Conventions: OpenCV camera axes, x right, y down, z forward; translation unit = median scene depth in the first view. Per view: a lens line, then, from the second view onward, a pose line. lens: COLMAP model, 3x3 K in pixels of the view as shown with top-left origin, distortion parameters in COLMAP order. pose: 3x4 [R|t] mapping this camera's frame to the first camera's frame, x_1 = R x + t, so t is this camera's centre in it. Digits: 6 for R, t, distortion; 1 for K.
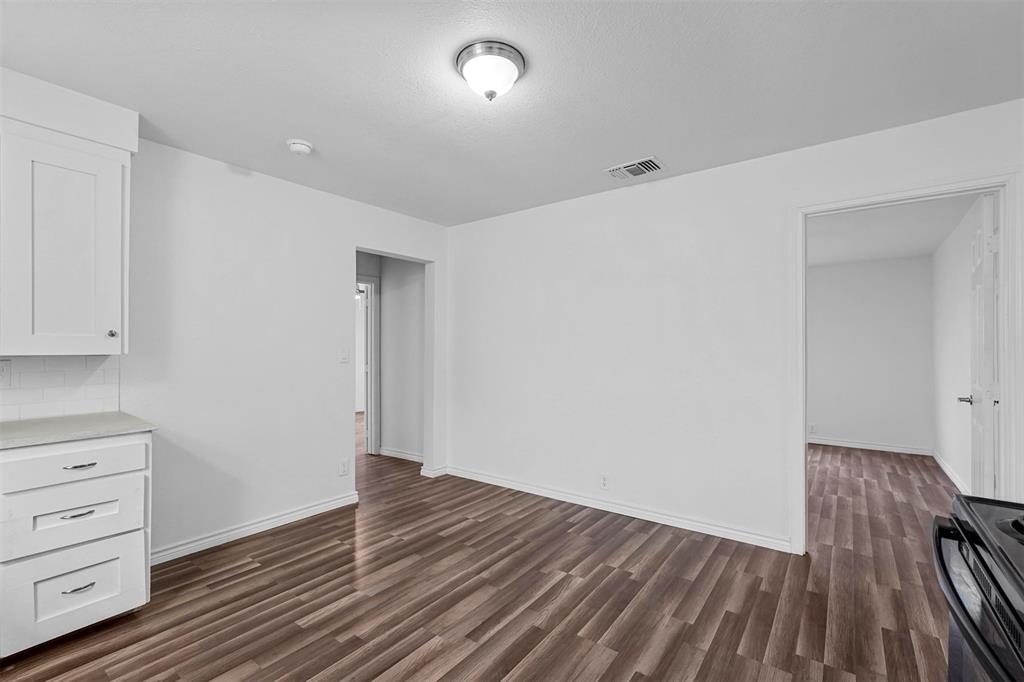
lens RADIAL K [[461.4, 0, 509.0], [0, 461.4, 340.5], [0, 0, 1]] dist [-0.004666, 0.000810]
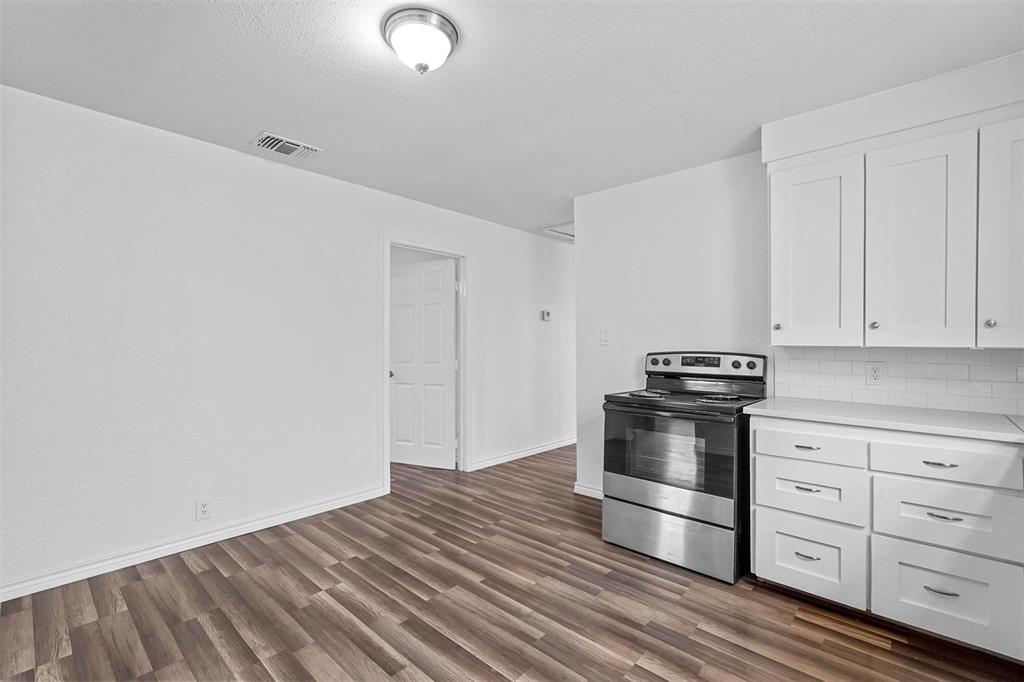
lens RADIAL K [[461.4, 0, 508.6], [0, 461.4, 346.1], [0, 0, 1]] dist [-0.004666, 0.000810]
pose [[0.087191, -0.006795, 0.996168, -0.724755], [-0.016027, 0.999838, 0.008223, 0.013964], [-0.996063, -0.016683, 0.087068, 0.561134]]
